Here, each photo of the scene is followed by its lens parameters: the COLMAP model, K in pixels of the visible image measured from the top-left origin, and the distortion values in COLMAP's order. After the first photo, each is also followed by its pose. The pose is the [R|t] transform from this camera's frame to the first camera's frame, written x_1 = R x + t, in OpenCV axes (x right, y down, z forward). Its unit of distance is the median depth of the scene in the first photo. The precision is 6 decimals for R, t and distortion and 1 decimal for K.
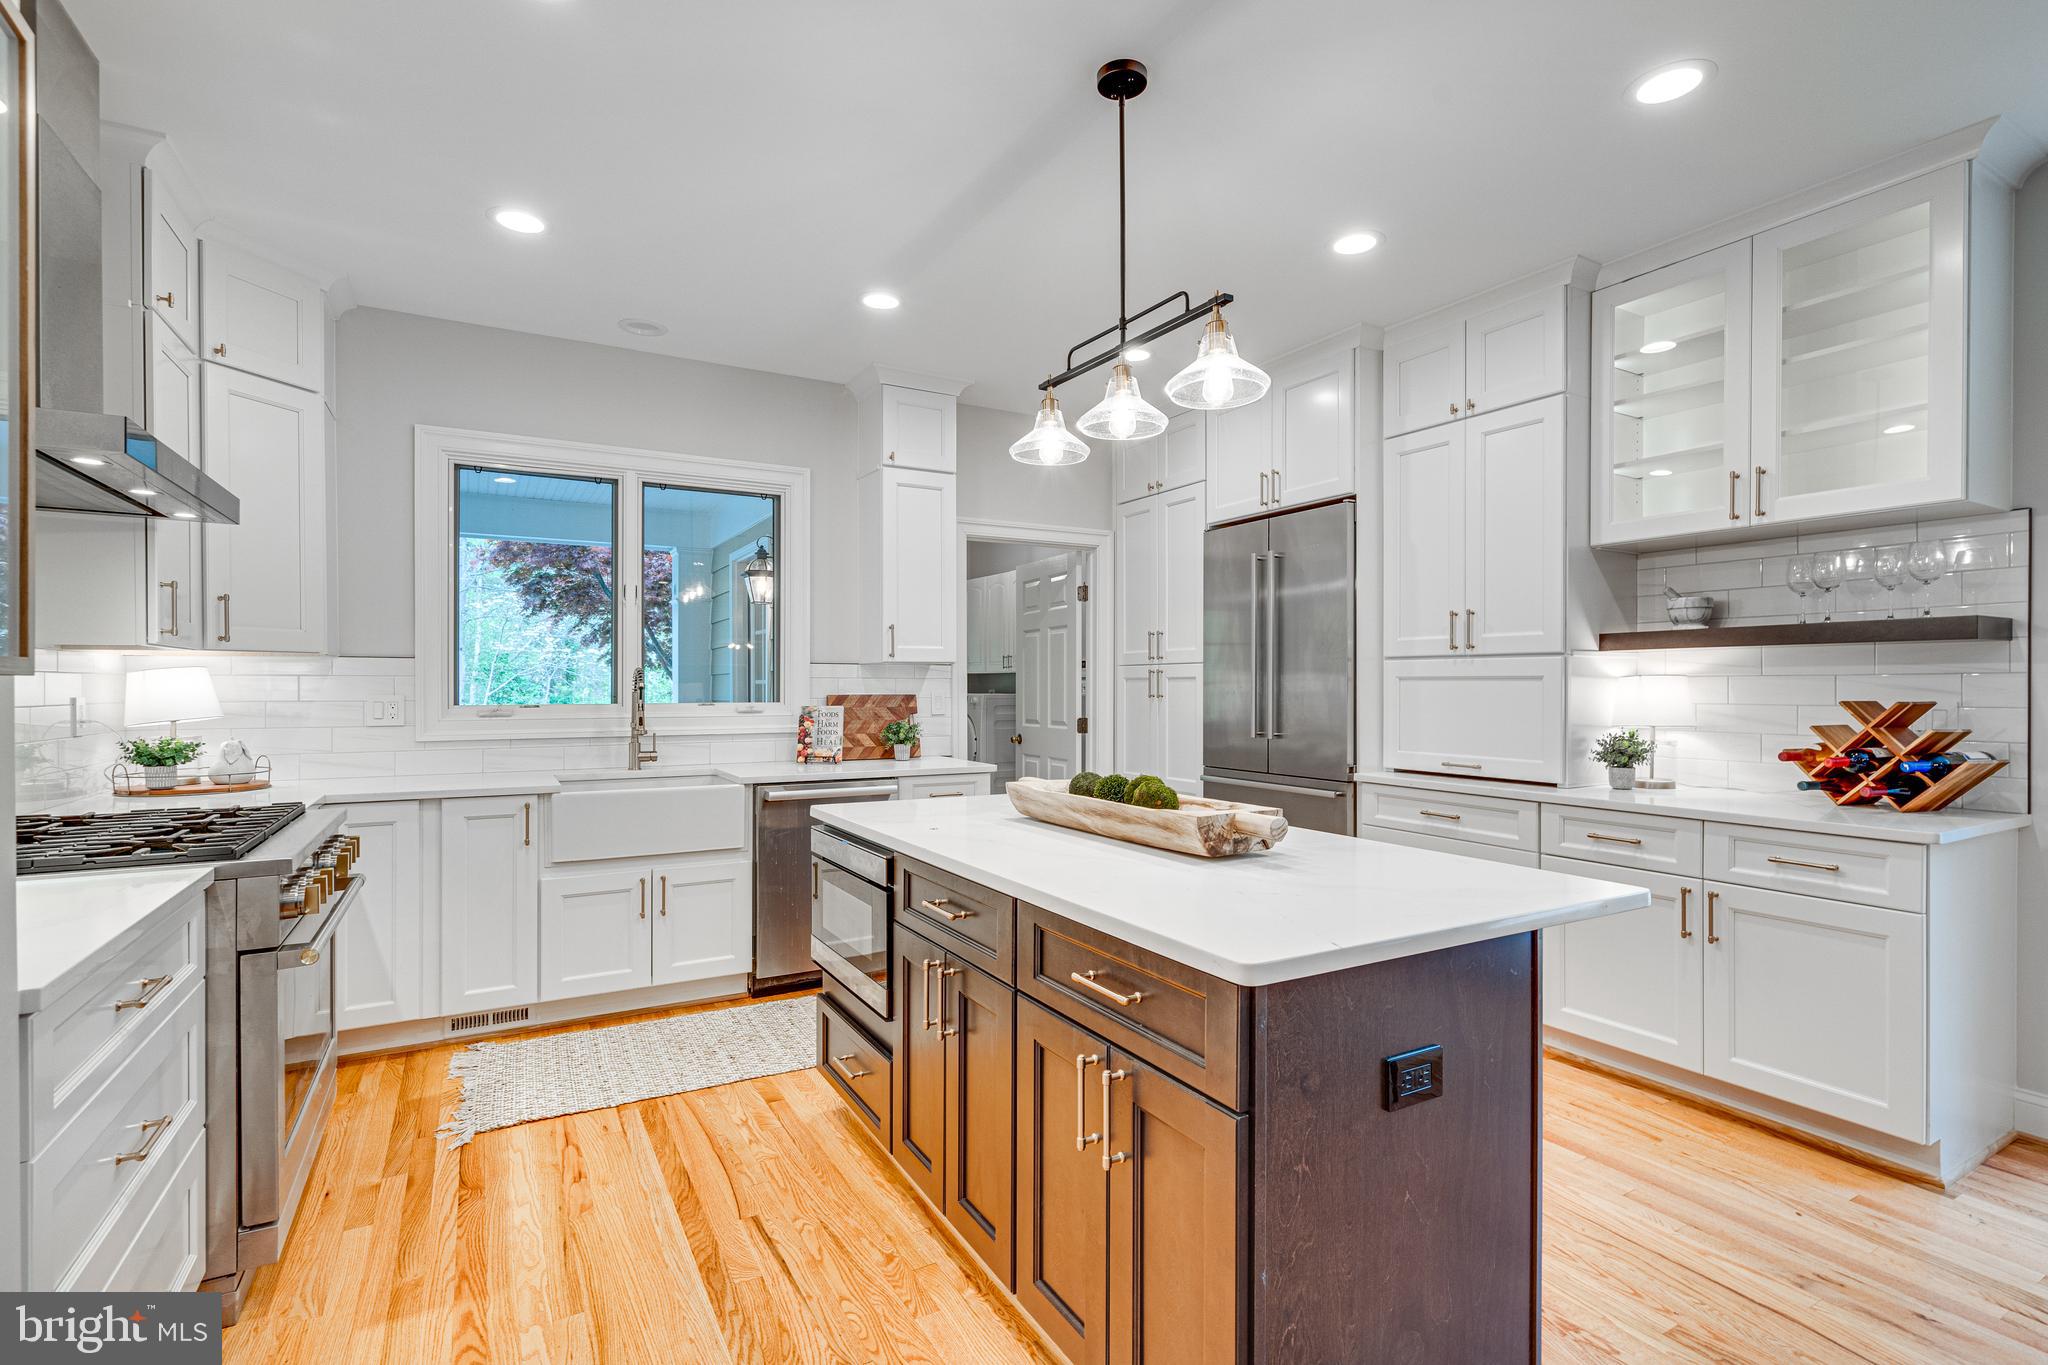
lens RADIAL K [[938.2, 0, 1031.1], [0, 938.2, 688.9], [0, 0, 1]] dist [-0.000974, -0.000044]
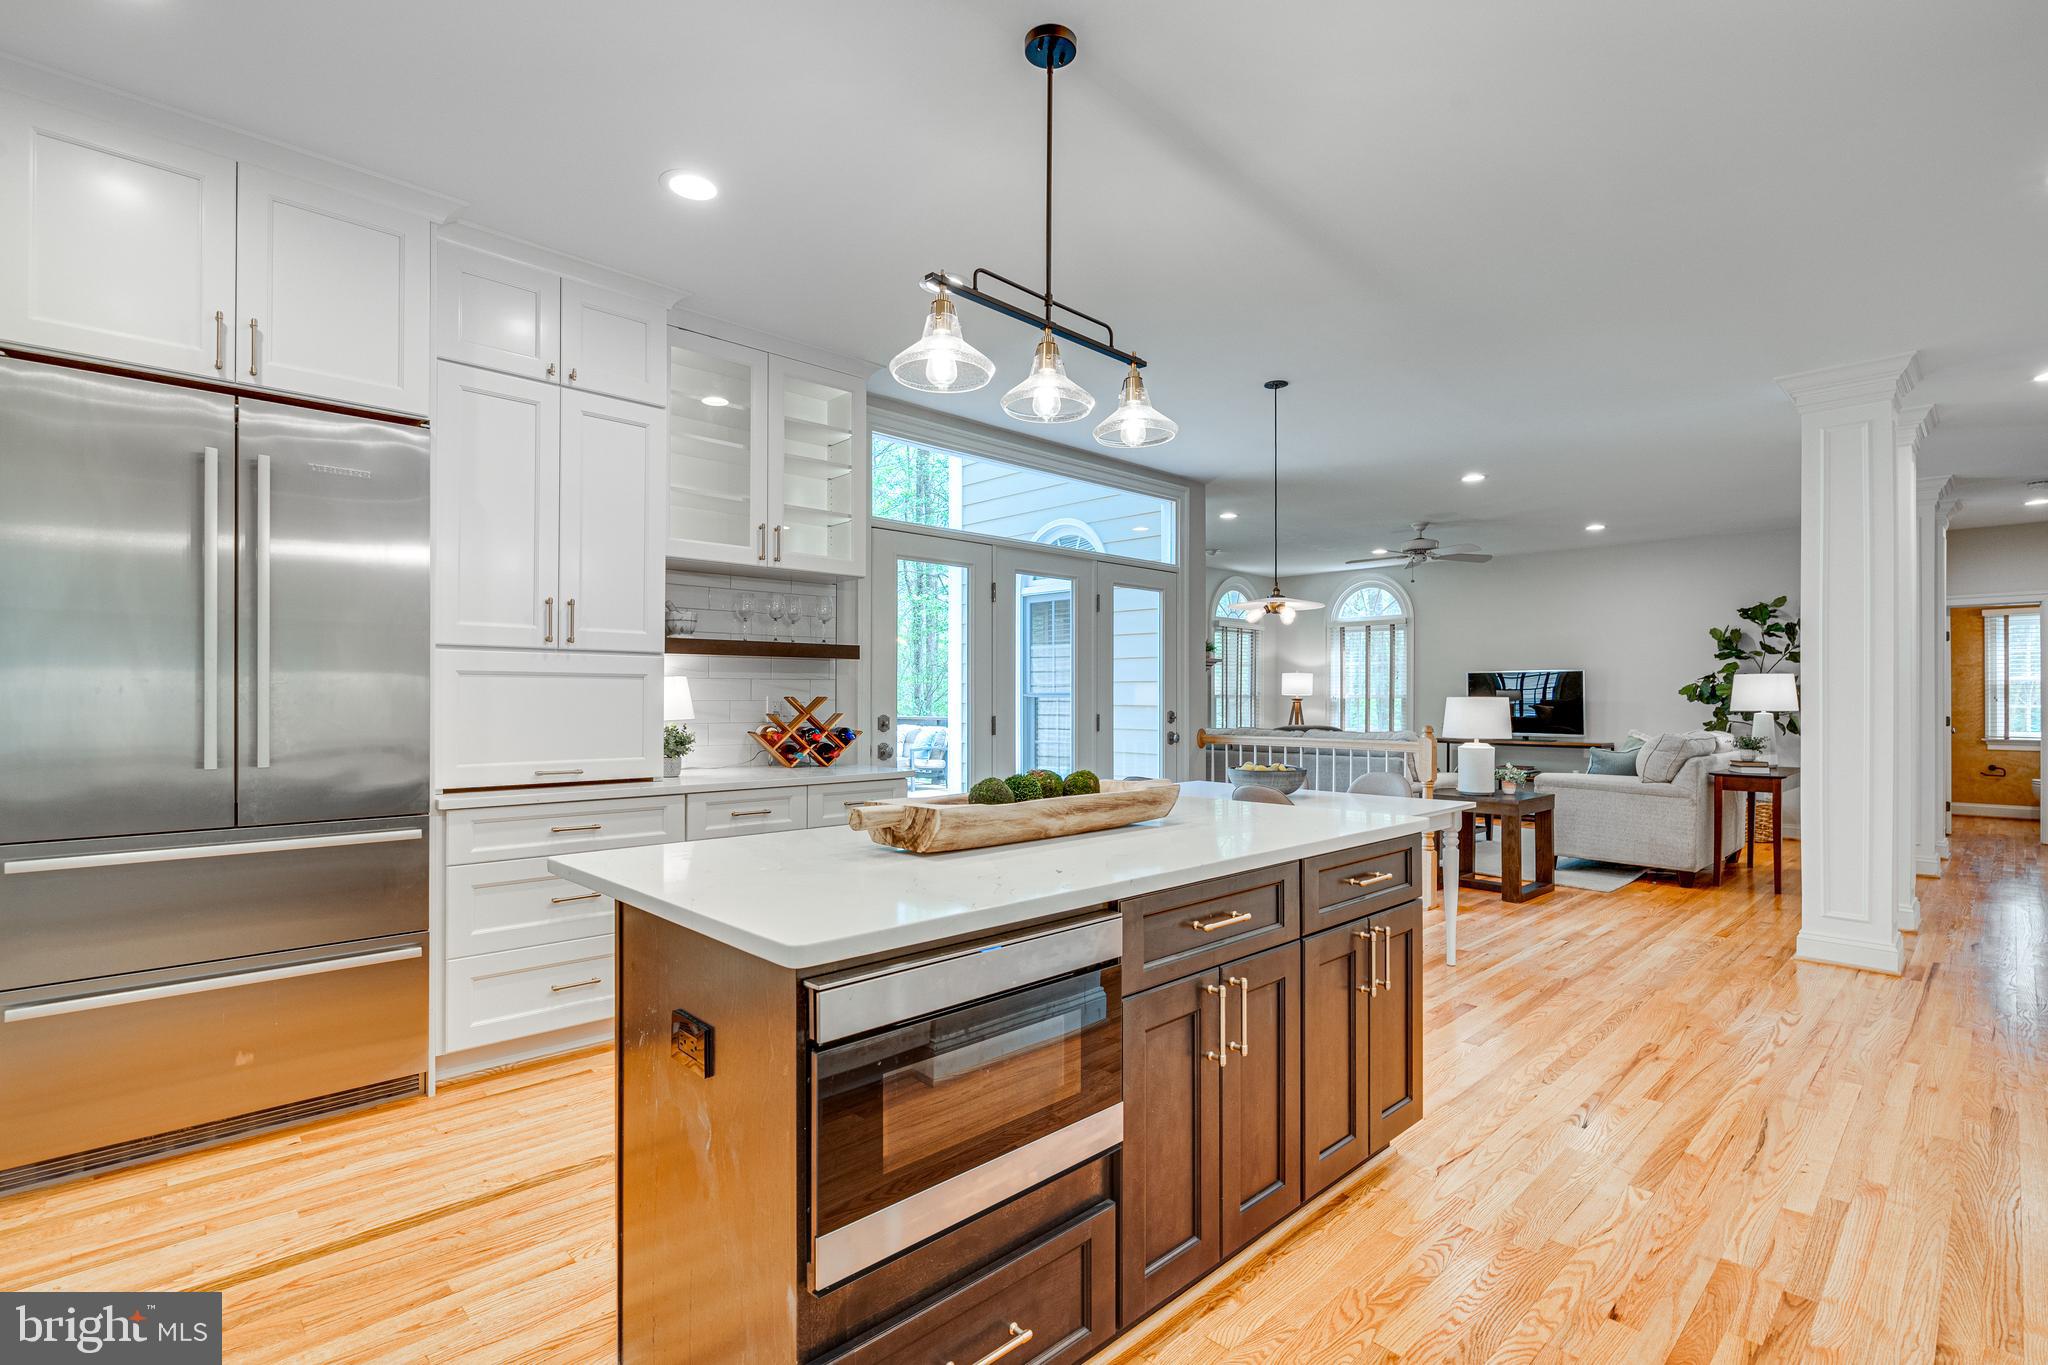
lens RADIAL K [[938.2, 0, 1031.1], [0, 938.2, 688.9], [0, 0, 1]] dist [-0.000974, -0.000044]
pose [[-0.227680, 0.006450, 0.973715, -0.519839], [0.002553, 0.999979, -0.006027, 0.008789], [-0.973733, 0.001114, -0.227691, 0.774458]]
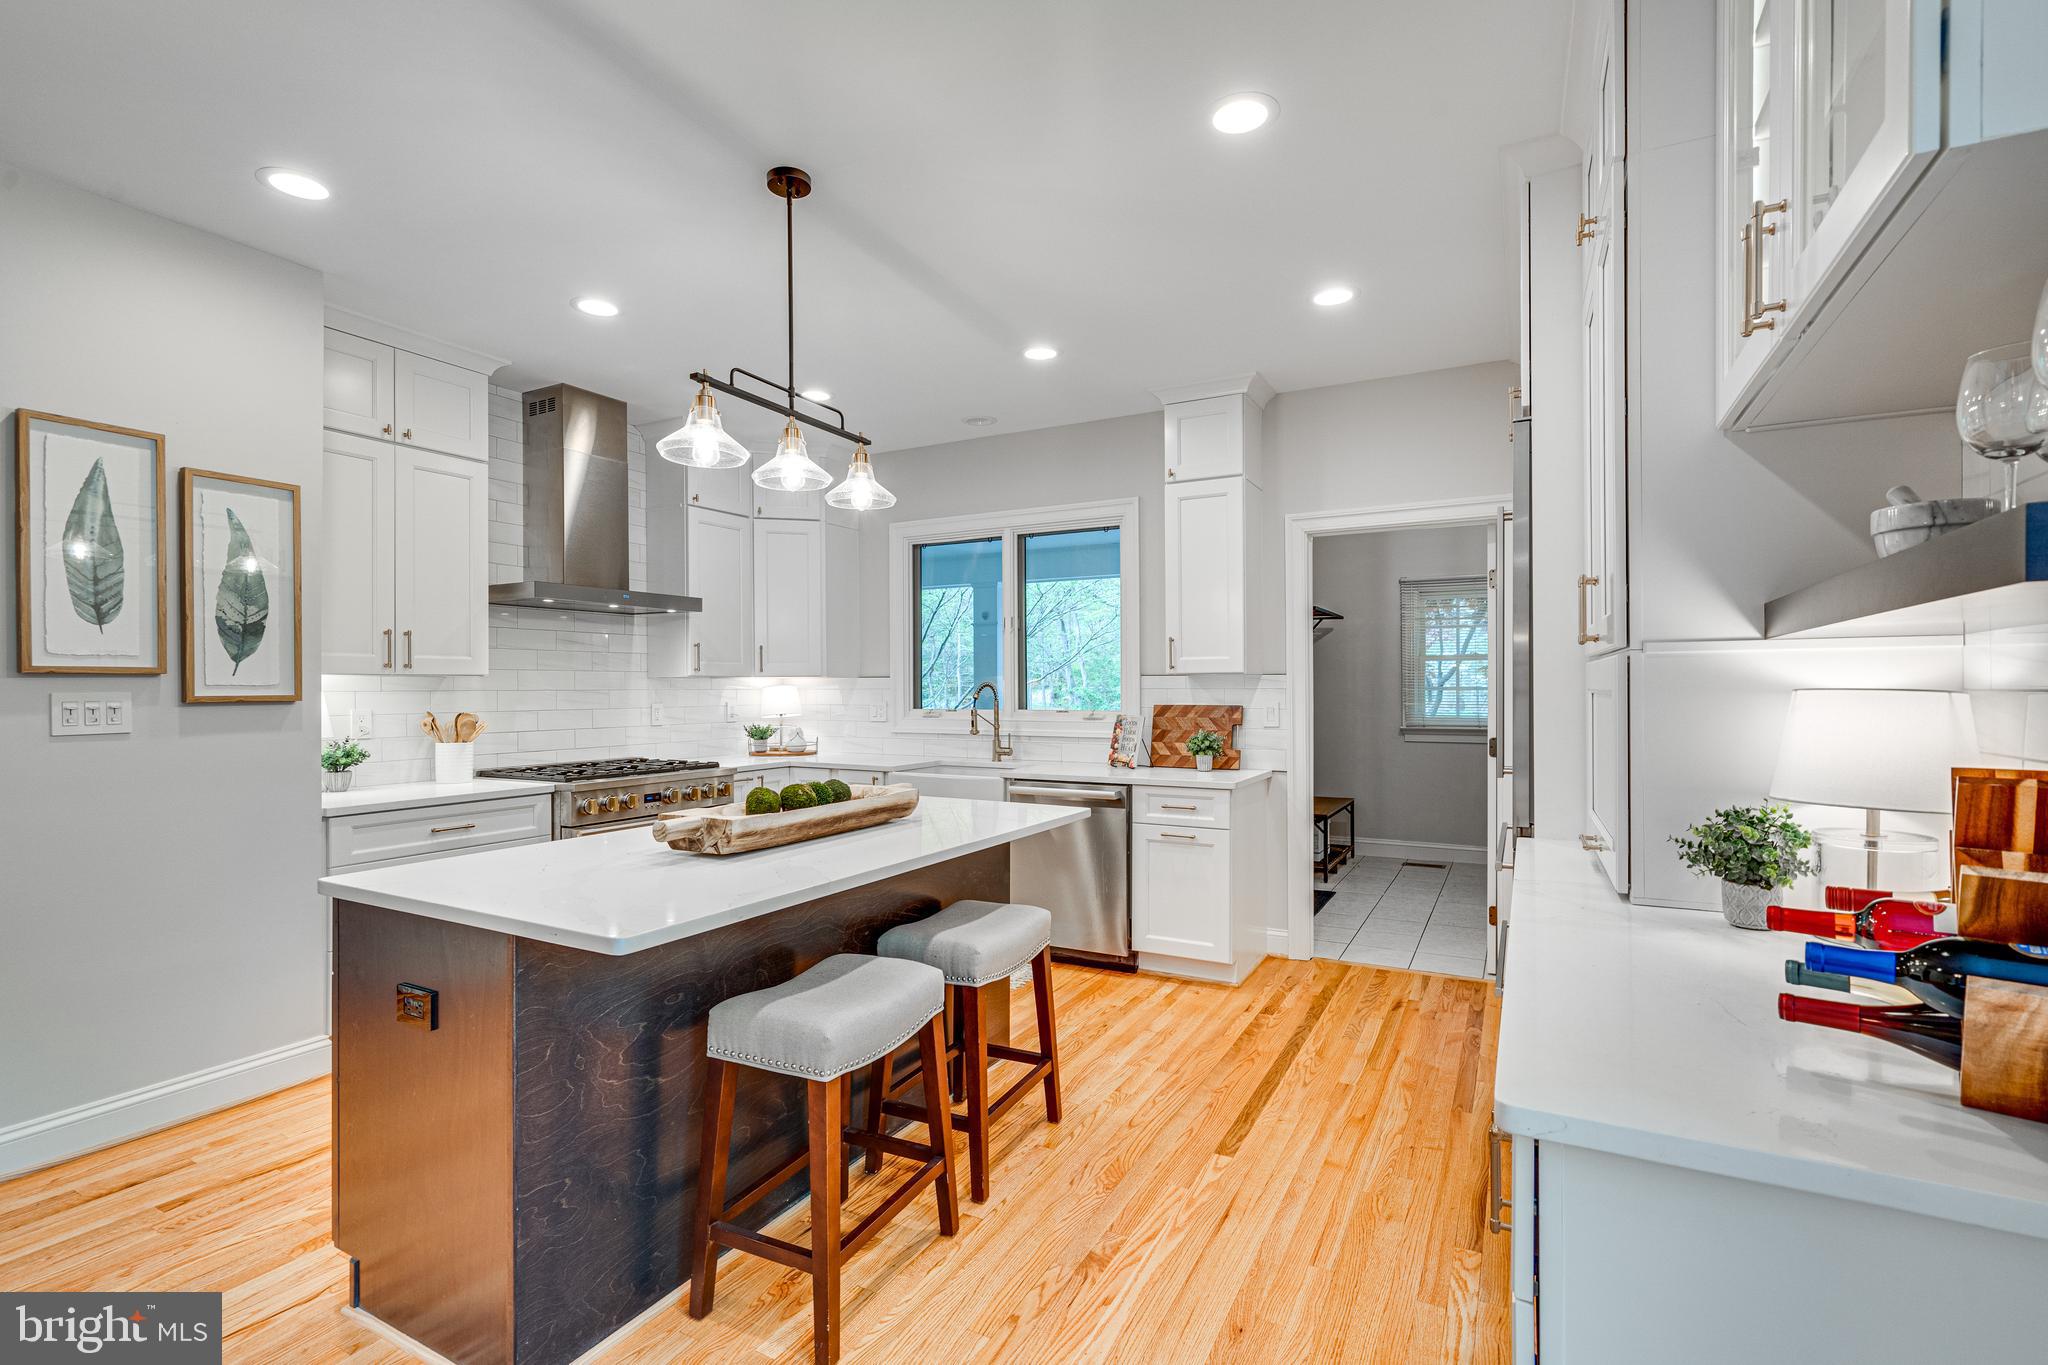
lens RADIAL K [[938.2, 0, 1031.1], [0, 938.2, 688.9], [0, 0, 1]] dist [-0.000974, -0.000044]
pose [[0.522447, -0.001029, -0.852671, 0.790233], [-0.000485, 0.999999, -0.001504, -0.012771], [0.852672, 0.001200, 0.522446, 0.408237]]
